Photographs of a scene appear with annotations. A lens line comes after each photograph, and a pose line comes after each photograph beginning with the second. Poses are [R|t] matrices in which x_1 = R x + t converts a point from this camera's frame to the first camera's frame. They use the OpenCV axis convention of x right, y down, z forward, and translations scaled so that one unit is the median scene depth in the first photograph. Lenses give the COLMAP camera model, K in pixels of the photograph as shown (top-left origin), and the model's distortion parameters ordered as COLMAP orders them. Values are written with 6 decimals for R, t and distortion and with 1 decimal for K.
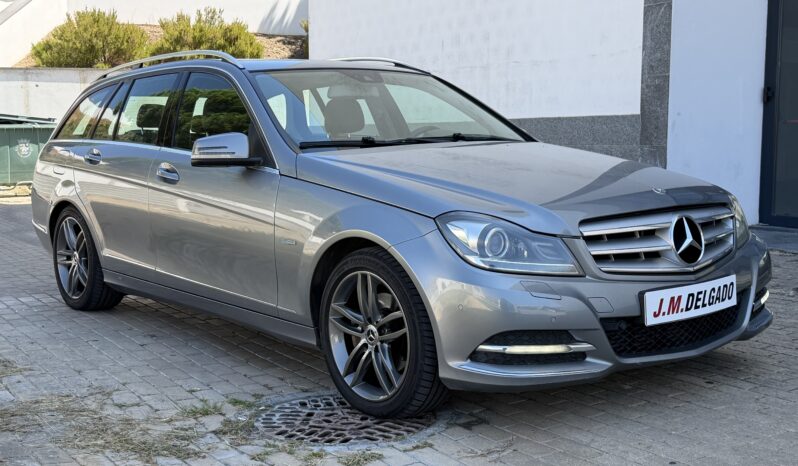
lens RADIAL K [[961.5, 0, 399.0], [0, 961.5, 233.0], [0, 0, 1]] dist [0.156138, 0.002755]
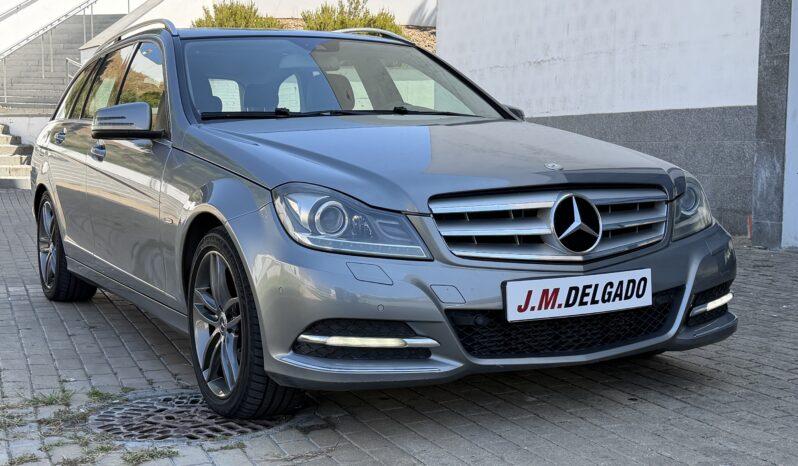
lens RADIAL K [[1075.6, 0, 399.0], [0, 1075.6, 233.0], [0, 0, 1]] dist [0.147370, -0.071408]
pose [[0.981272, 0.024759, -0.191031, 0.324636], [-0.028117, 0.999494, -0.014891, 0.033424], [0.190565, 0.019983, 0.981471, 0.054223]]
